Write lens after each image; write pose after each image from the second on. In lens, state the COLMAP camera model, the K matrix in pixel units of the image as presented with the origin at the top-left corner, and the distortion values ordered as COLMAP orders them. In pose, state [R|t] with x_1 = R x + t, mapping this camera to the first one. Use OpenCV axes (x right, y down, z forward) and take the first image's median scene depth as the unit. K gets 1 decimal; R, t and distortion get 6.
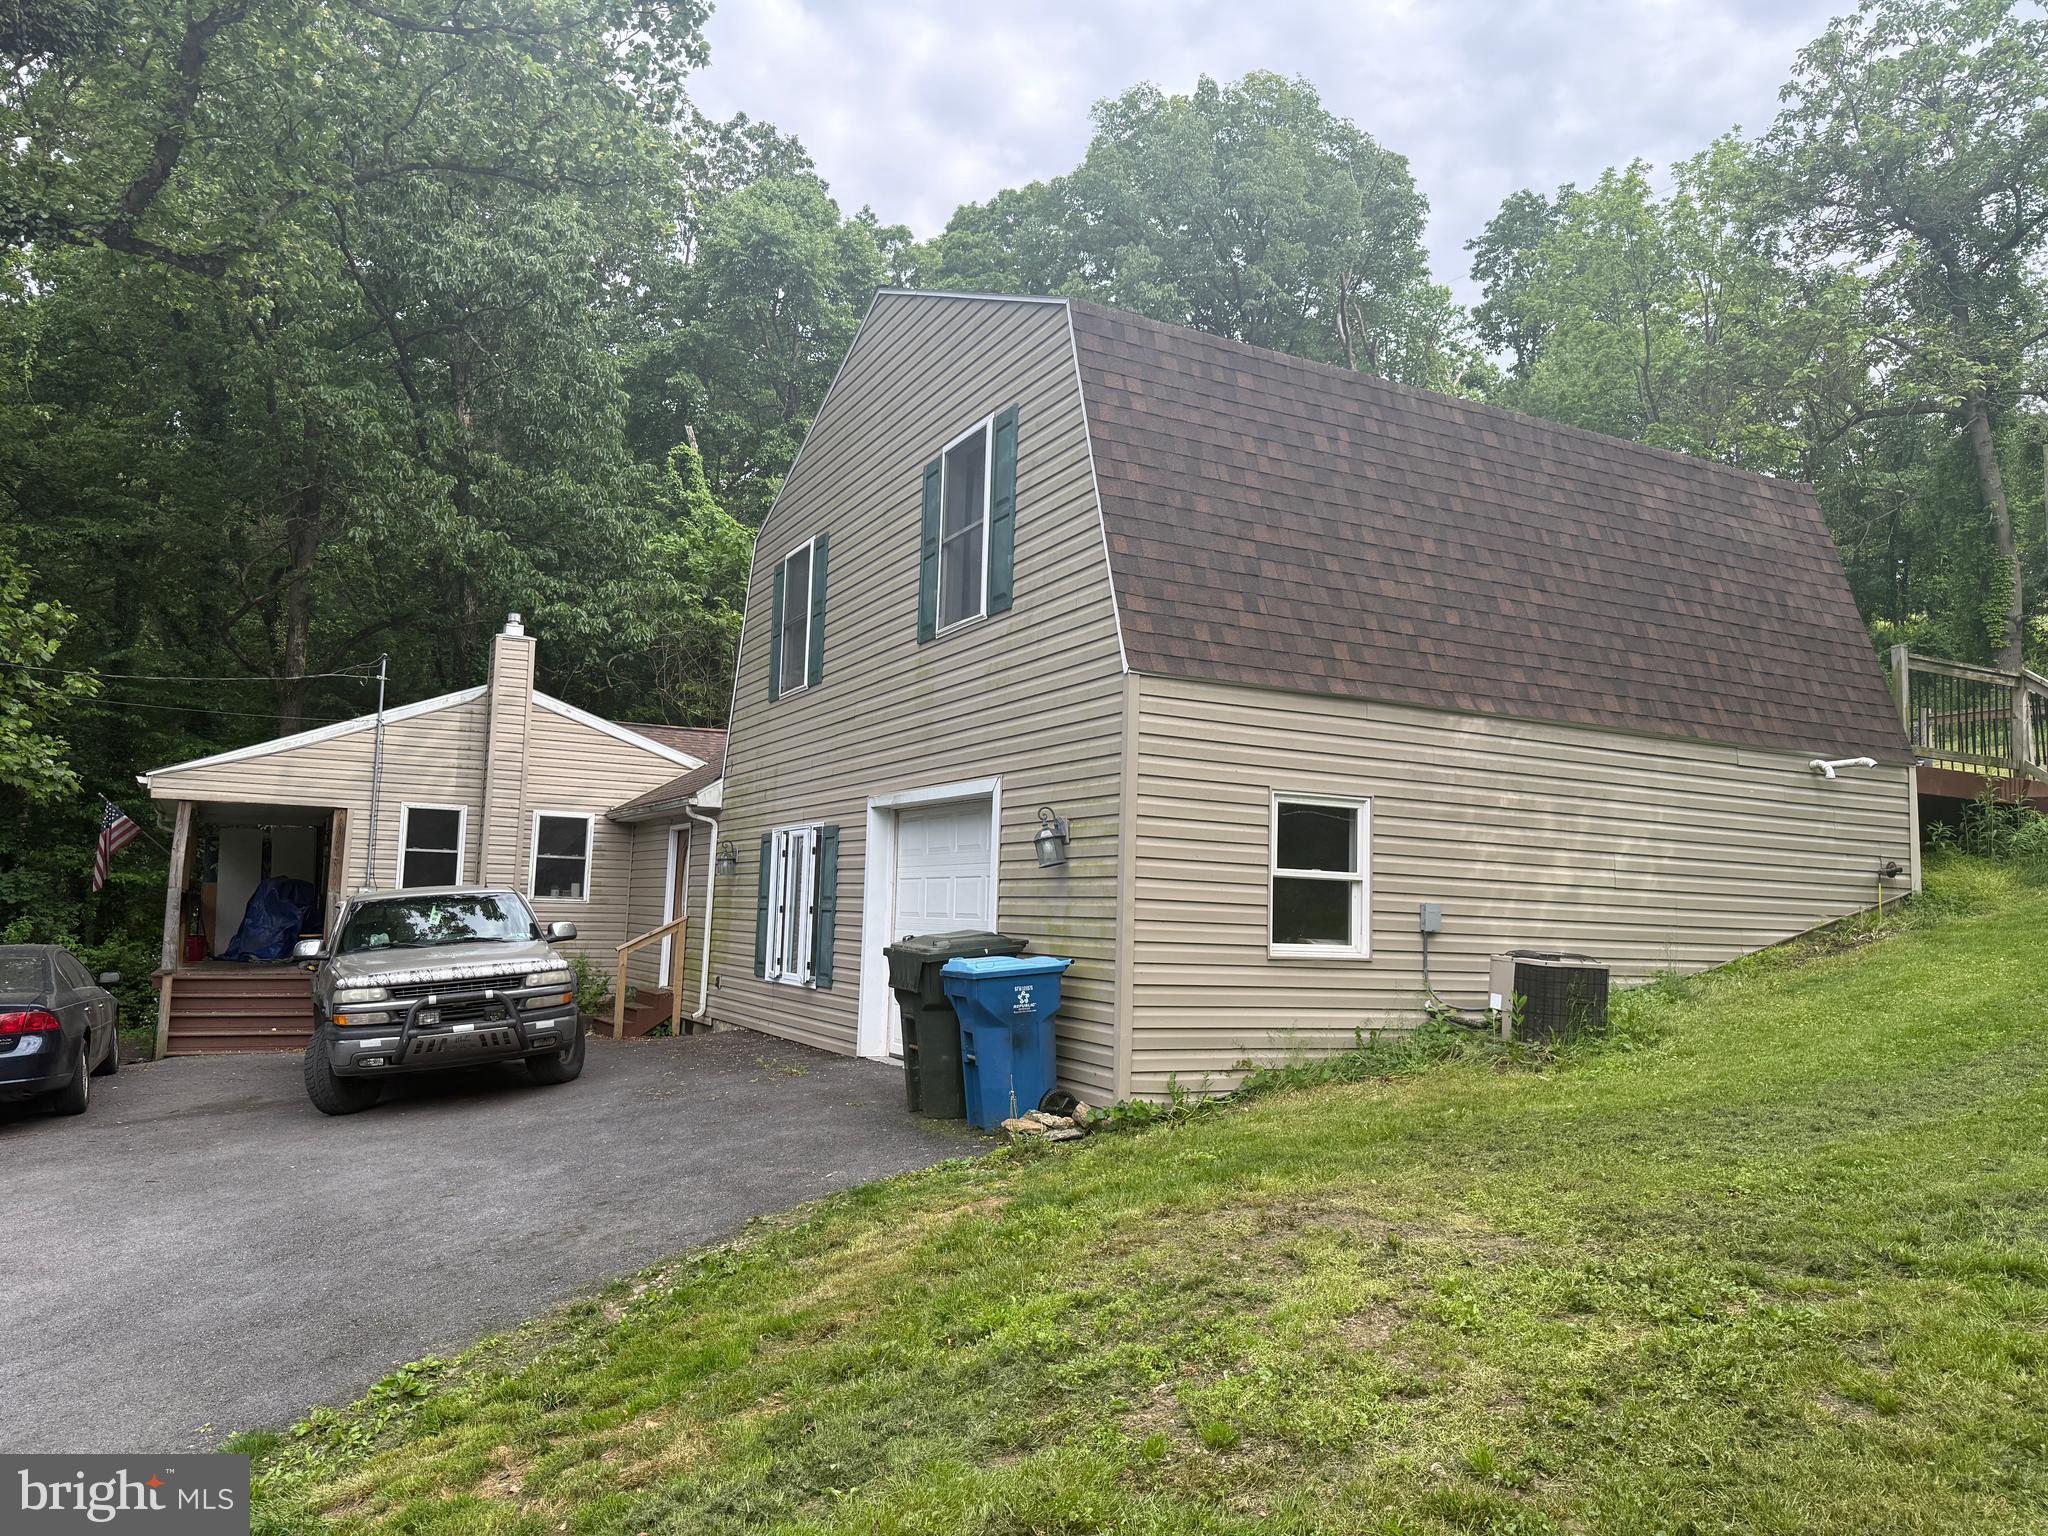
lens RADIAL K [[1453.8, 0, 1027.3], [0, 1453.8, 763.0], [0, 0, 1]] dist [0.021392, -0.033975]
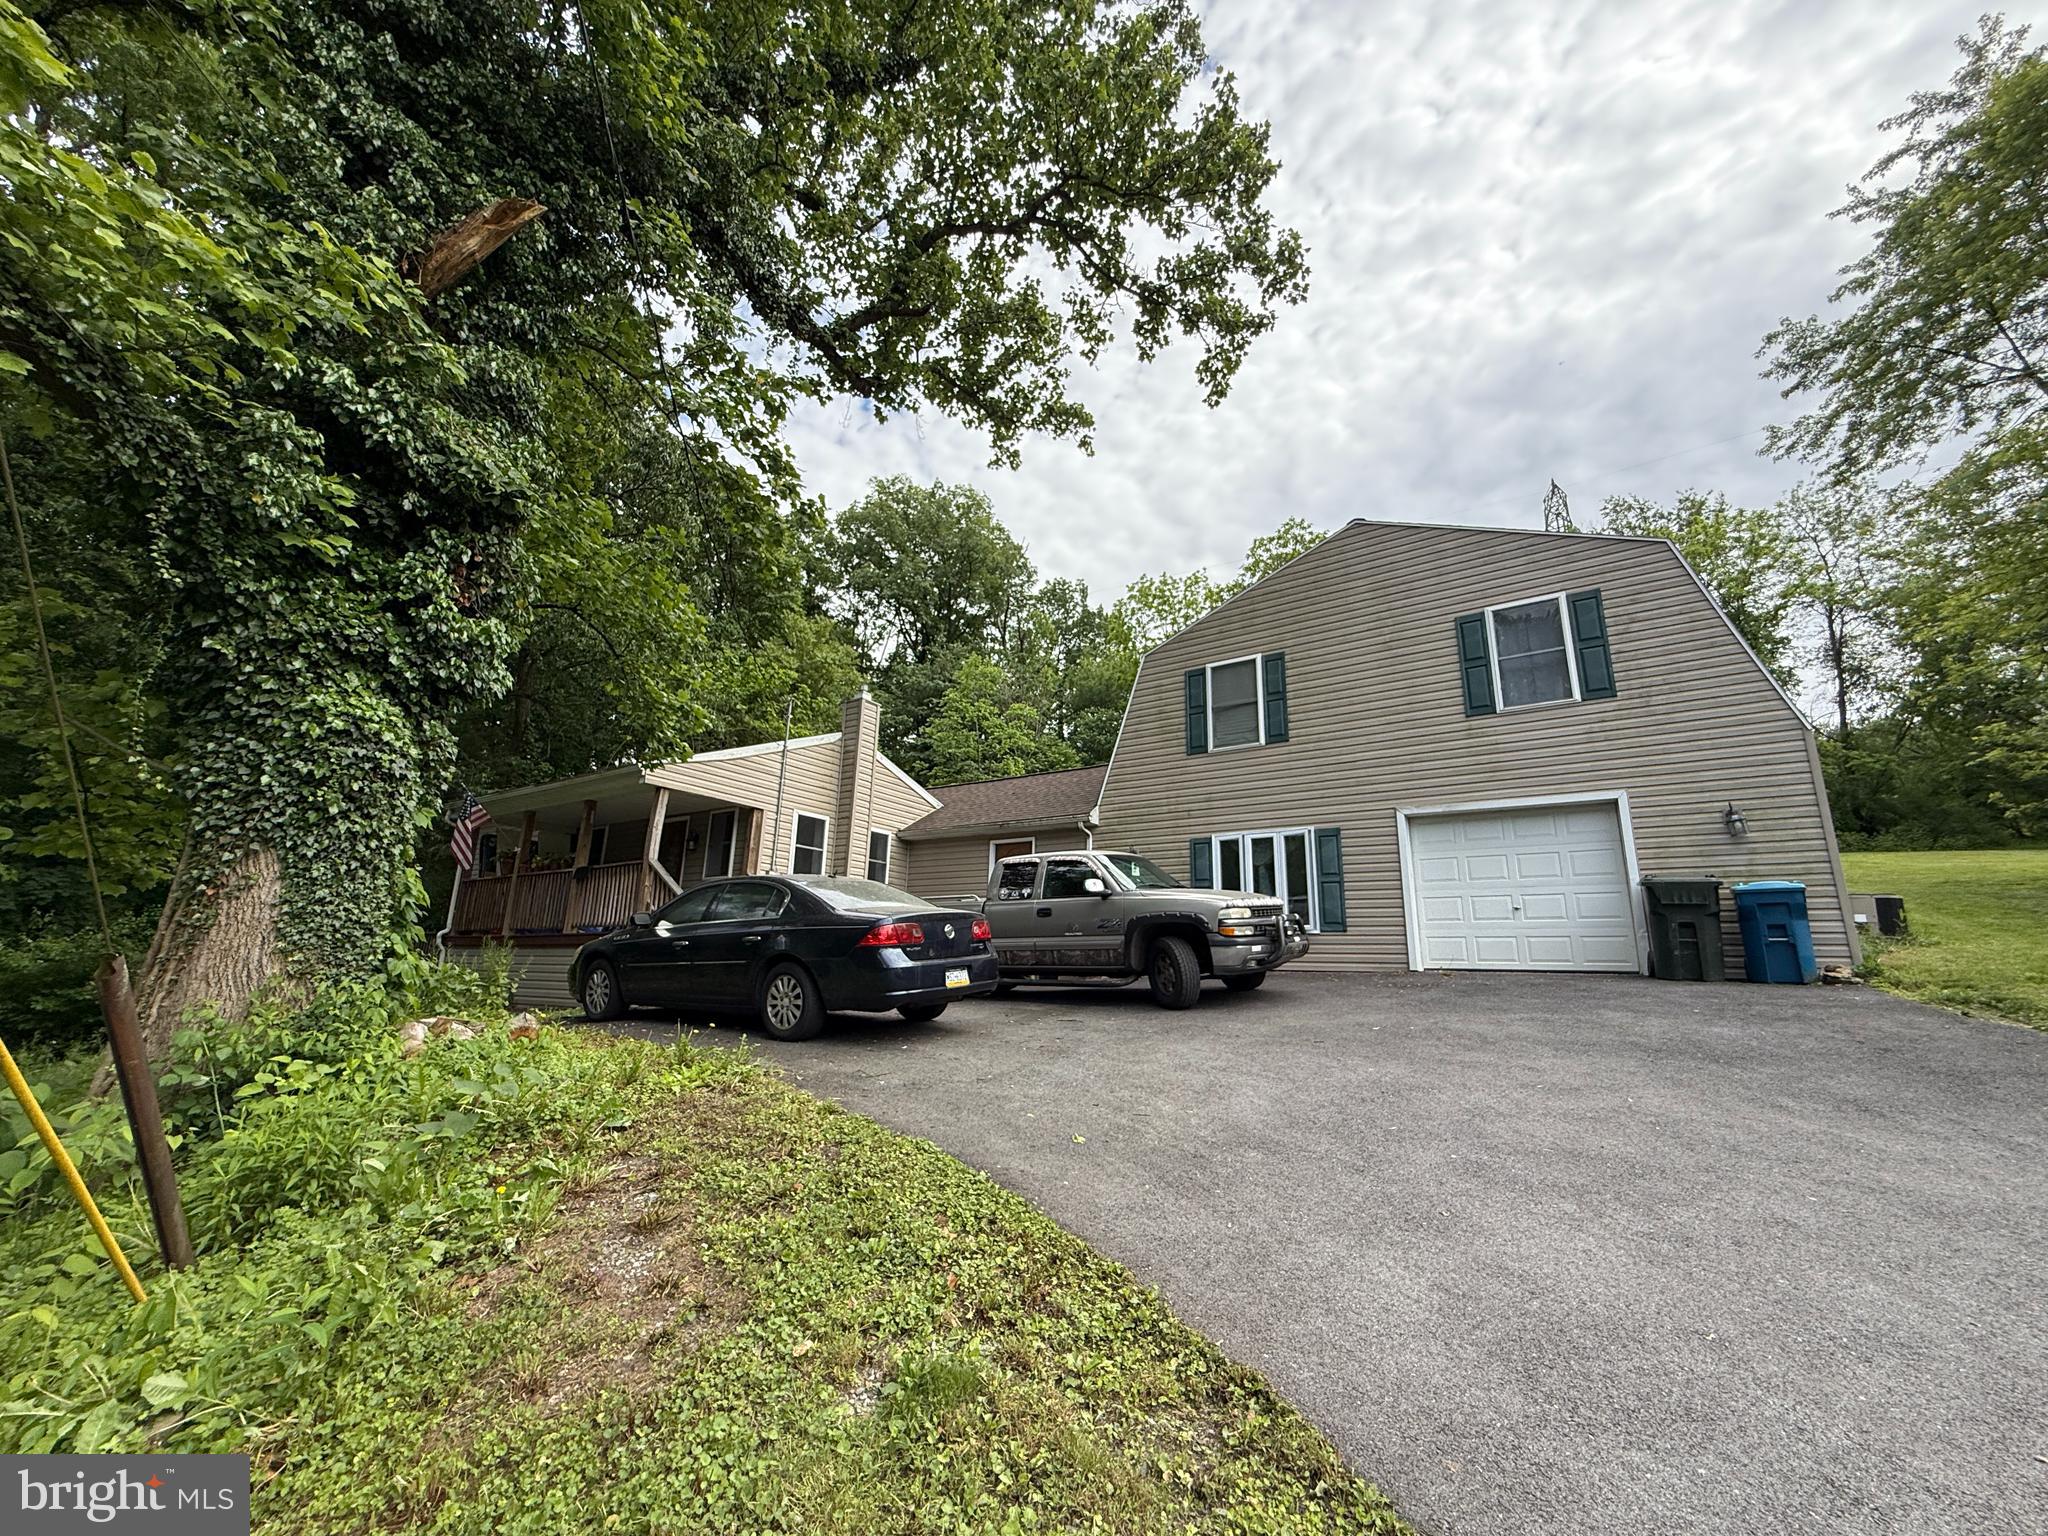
lens RADIAL K [[813.3, 0, 1013.8], [0, 813.3, 772.4], [0, 0, 1]] dist [0.002760, 0.000993]
pose [[0.889082, 0.111034, 0.444077, -0.580856], [-0.053356, 0.988660, -0.140374, 0.086781], [-0.454627, 0.101109, 0.884924, 0.245030]]
